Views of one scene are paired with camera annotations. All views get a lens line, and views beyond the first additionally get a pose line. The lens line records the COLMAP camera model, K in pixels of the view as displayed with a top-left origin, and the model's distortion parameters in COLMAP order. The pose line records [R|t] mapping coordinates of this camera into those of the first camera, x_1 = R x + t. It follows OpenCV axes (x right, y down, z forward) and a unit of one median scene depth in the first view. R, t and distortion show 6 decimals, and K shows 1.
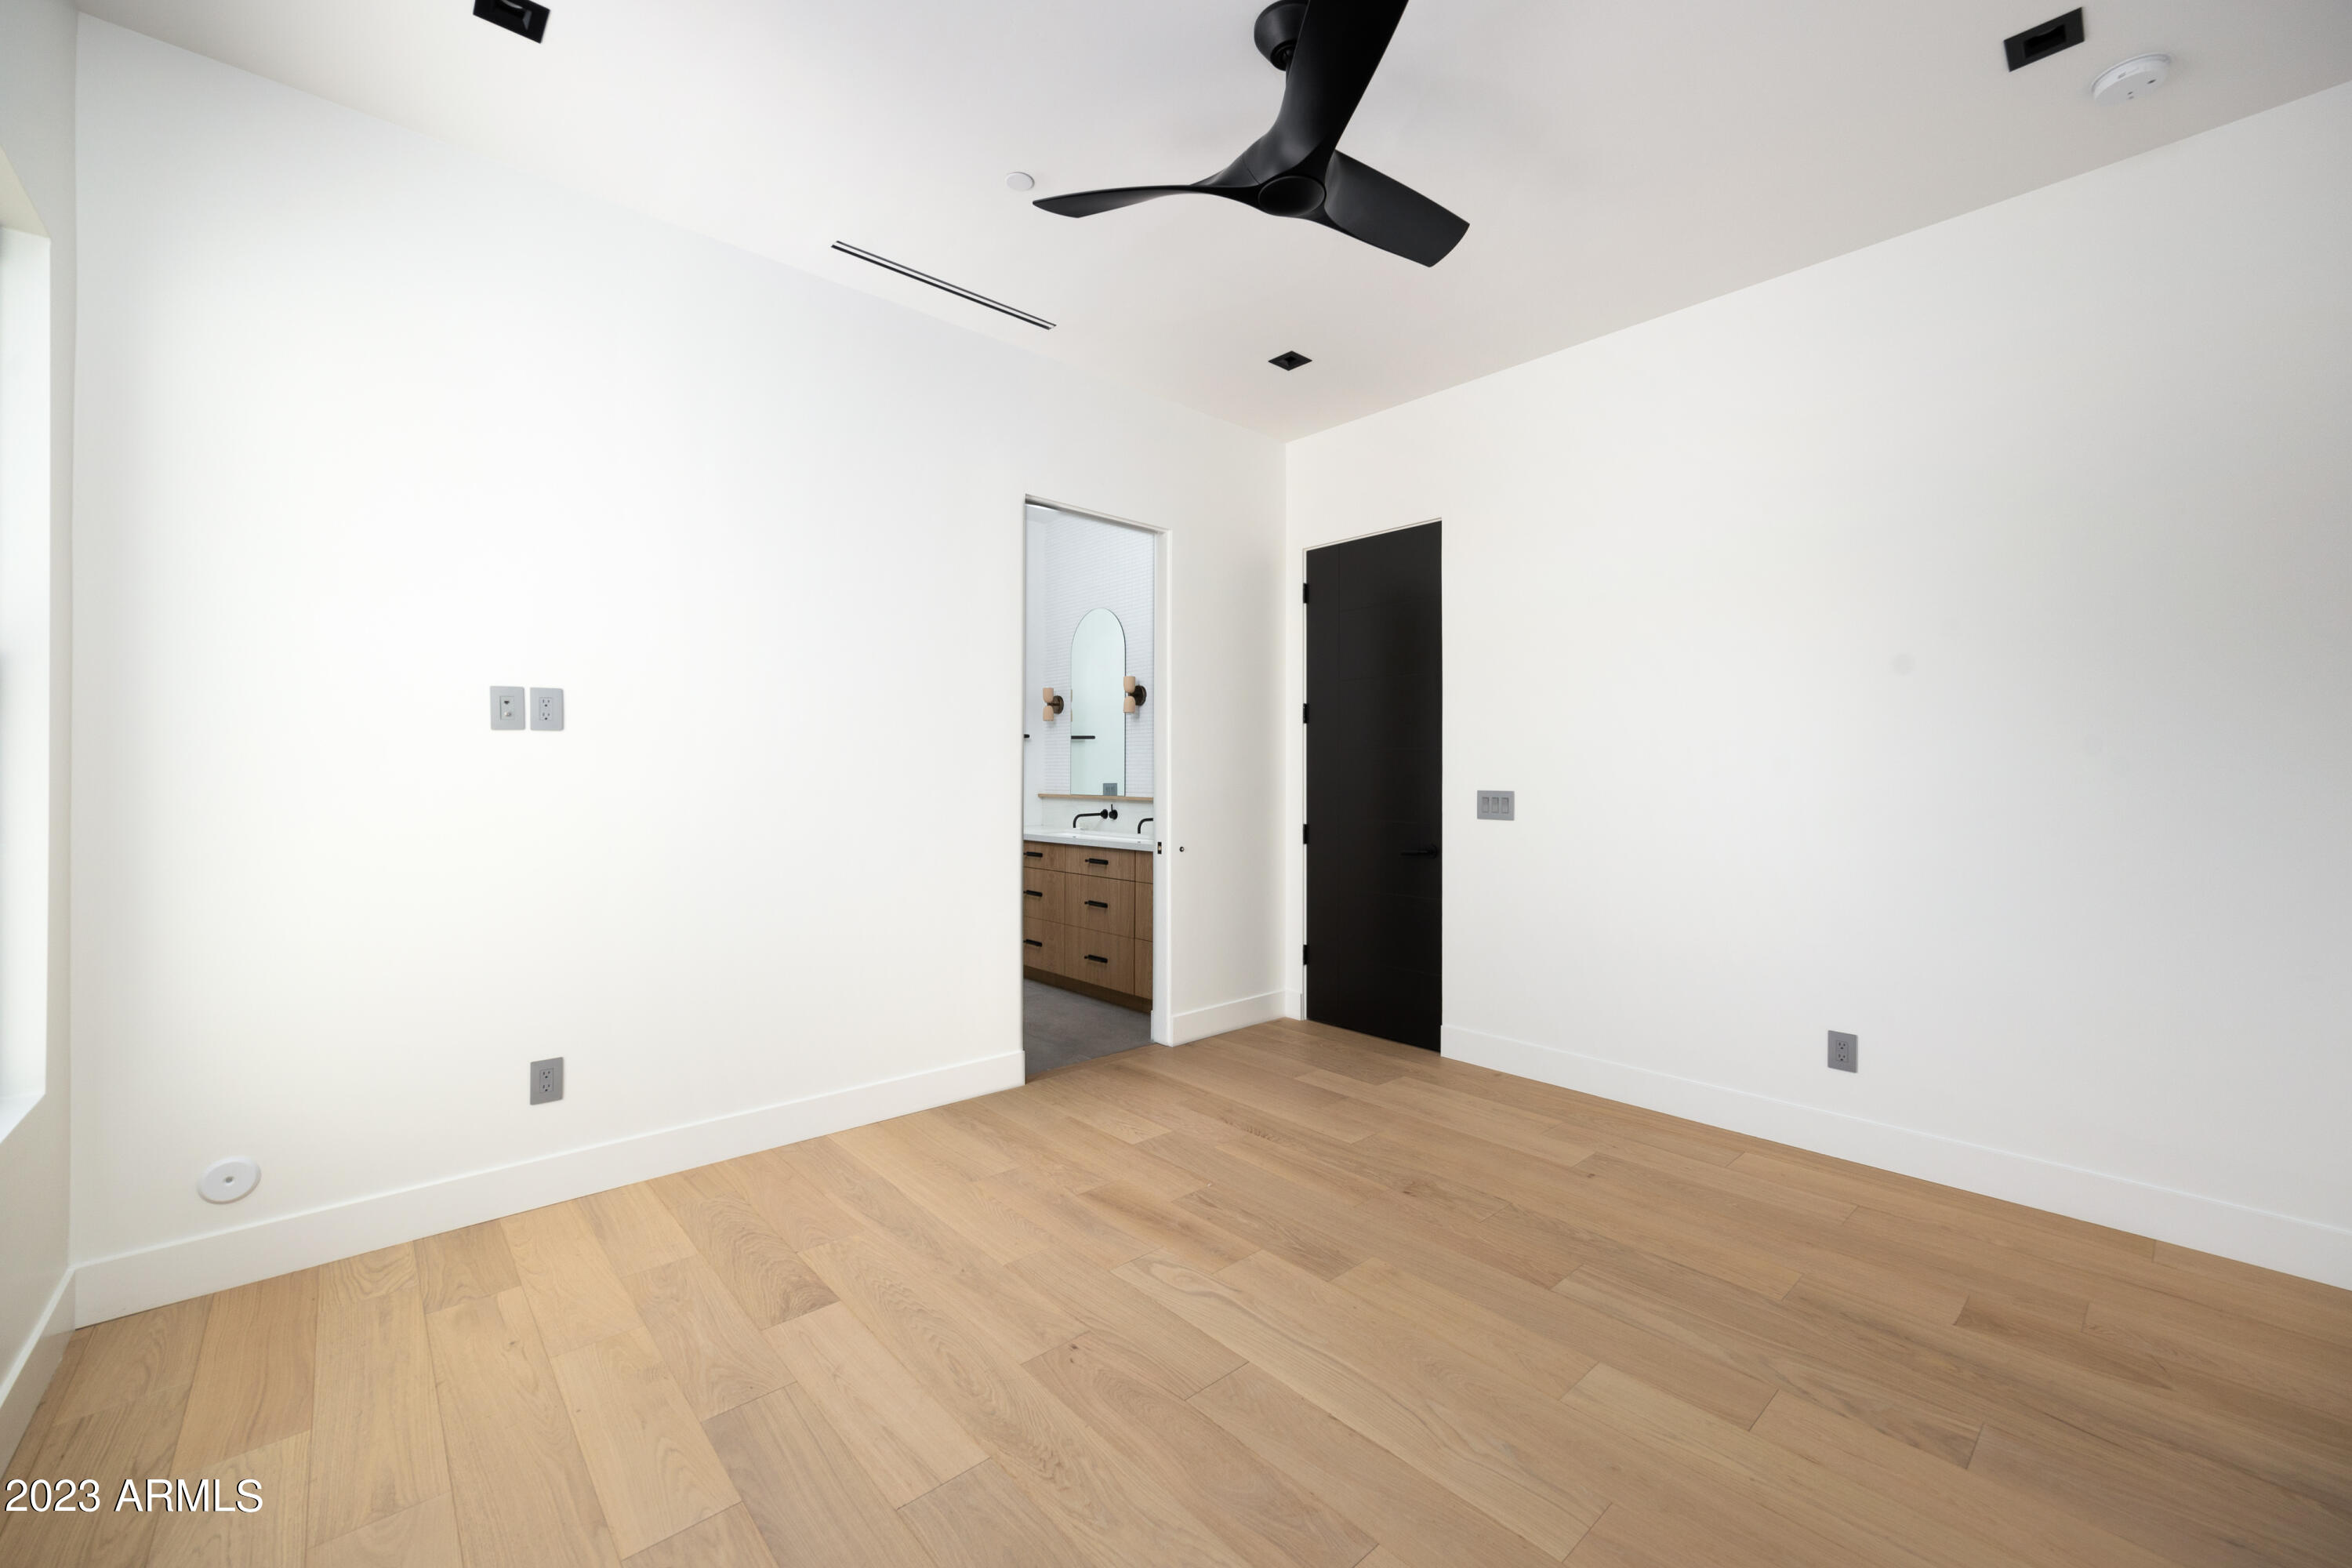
lens RADIAL K [[941.3, 0, 1176.0], [0, 941.3, 784.0], [0, 0, 1]] dist [0.000362, 0.000025]
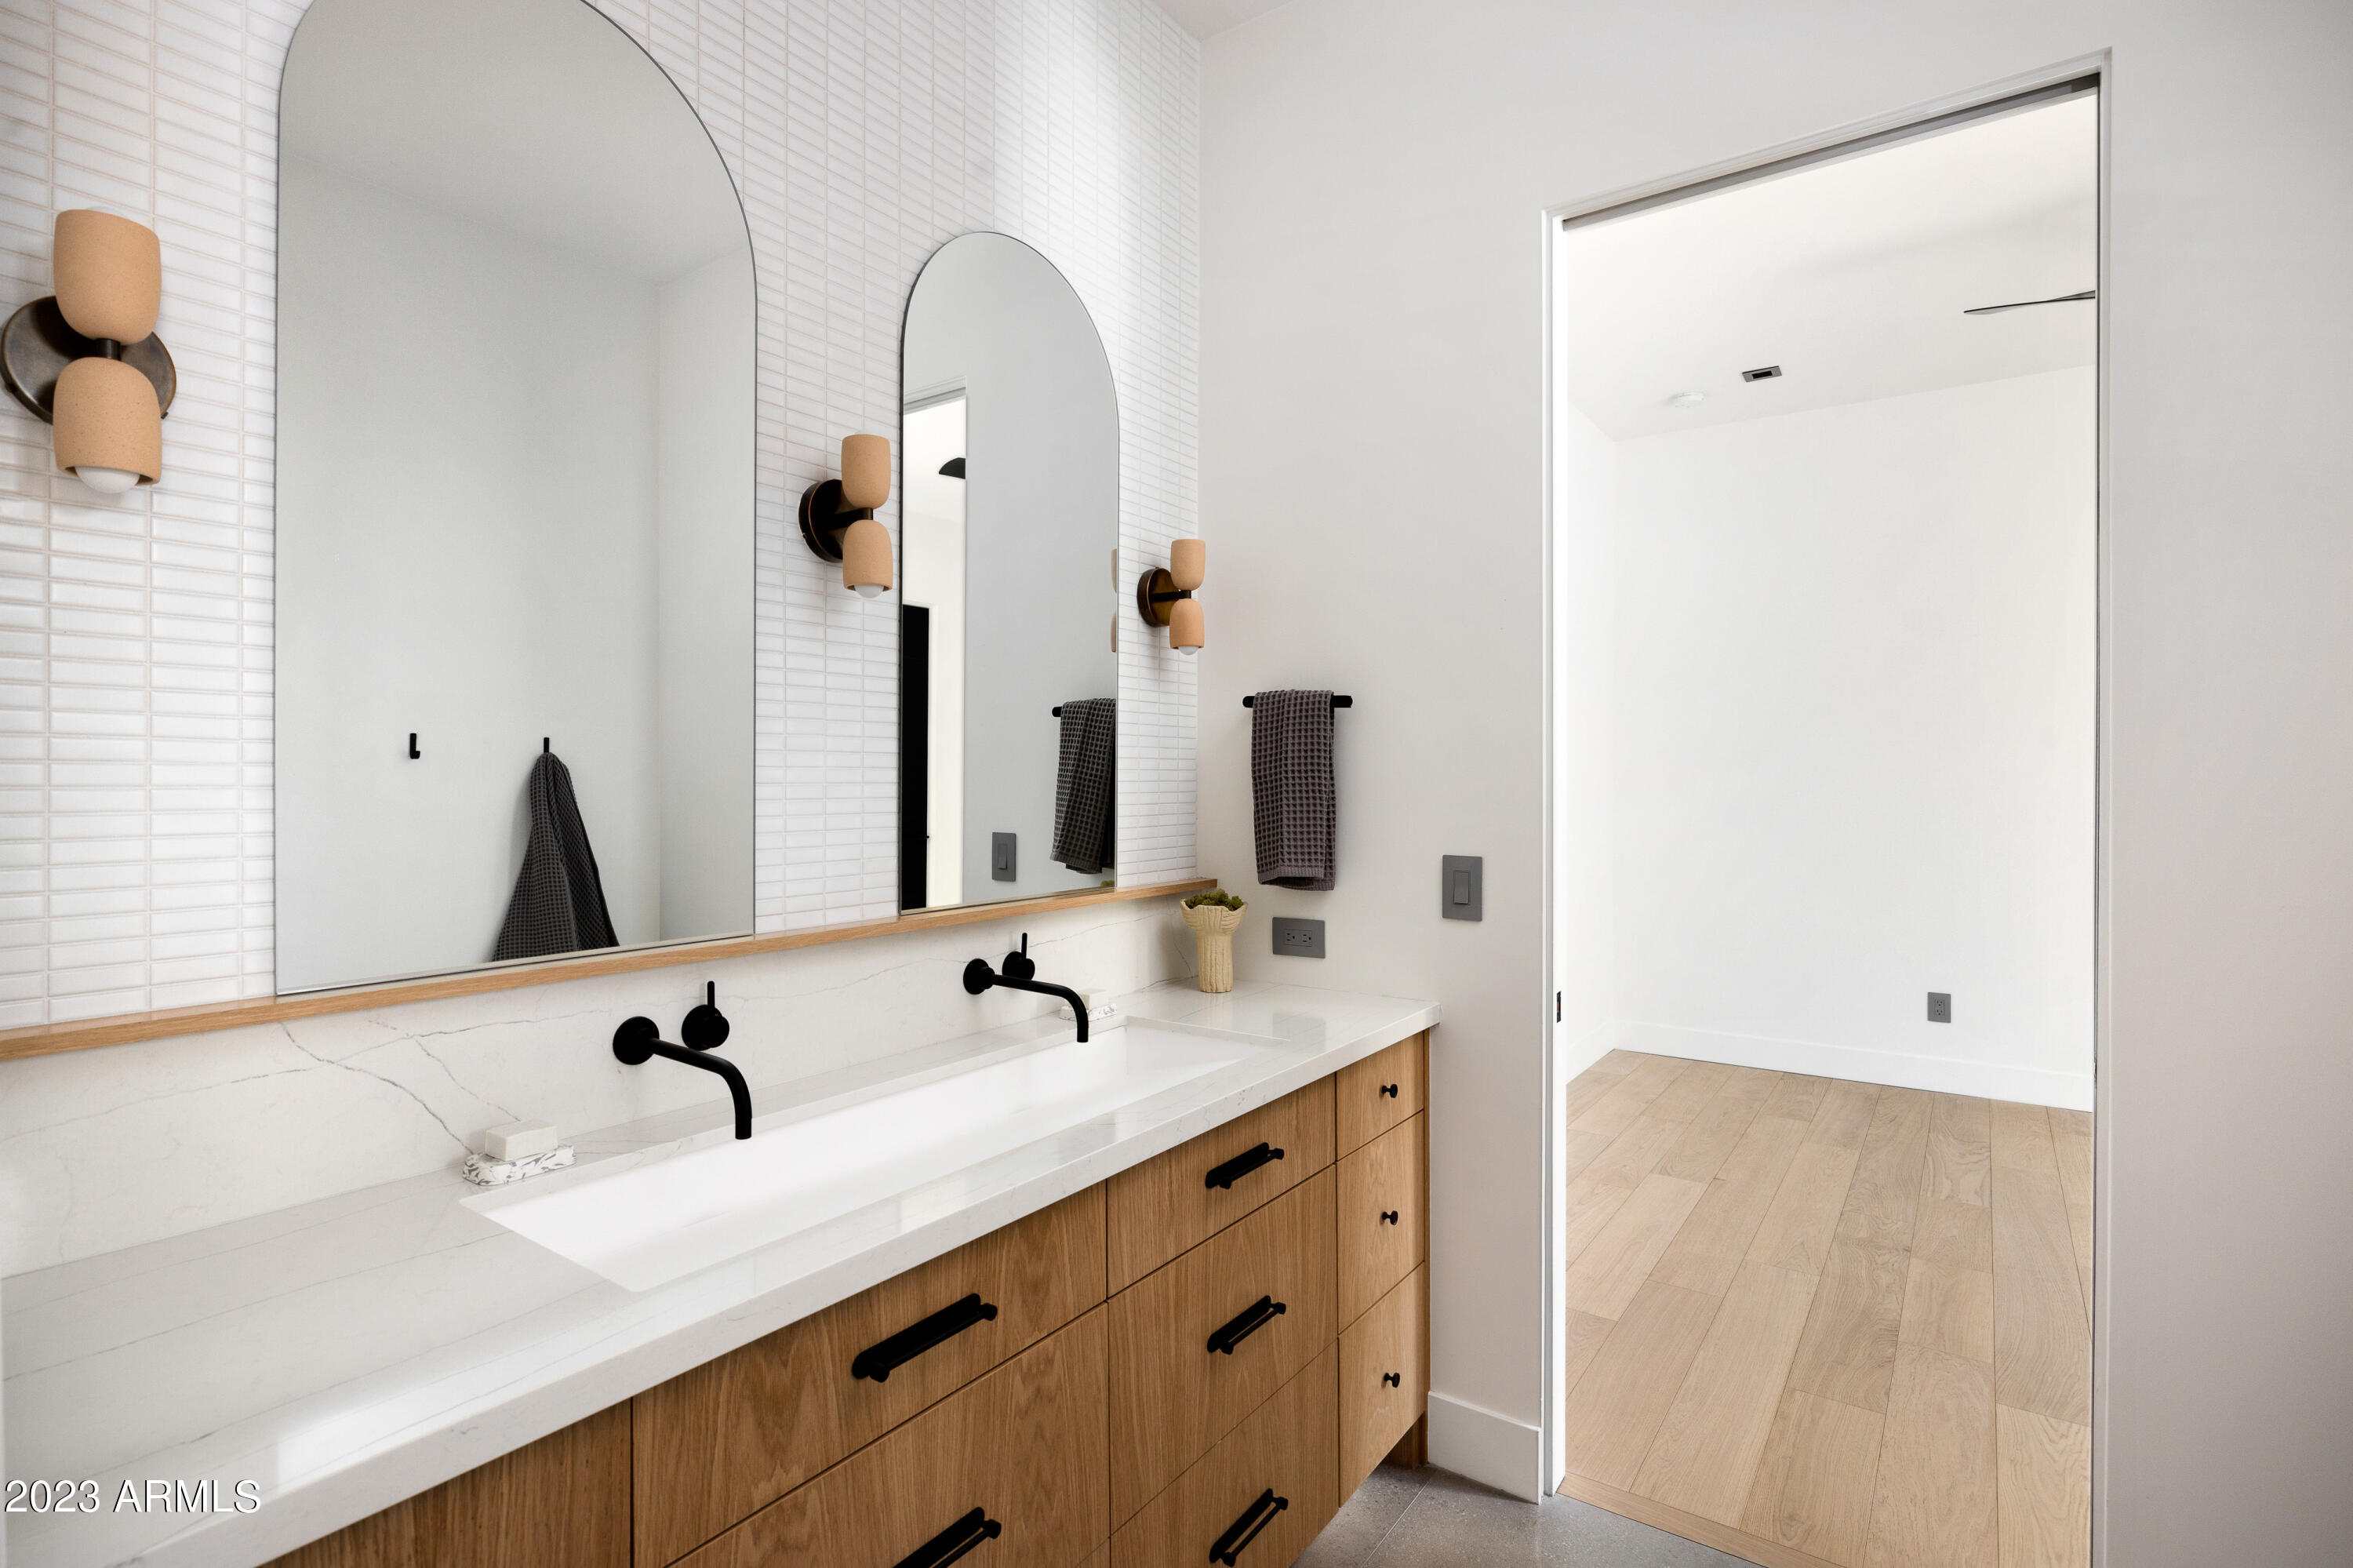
lens RADIAL K [[1106.5, 0, 1167.0], [0, 1106.5, 770.6], [0, 0, 1]] dist [-0.005948, -0.000019]
pose [[-0.198116, -0.003516, 0.980172, -0.403419], [0.000047, 0.999994, 0.003597, -0.034600], [-0.980179, 0.000758, -0.198115, 1.116646]]
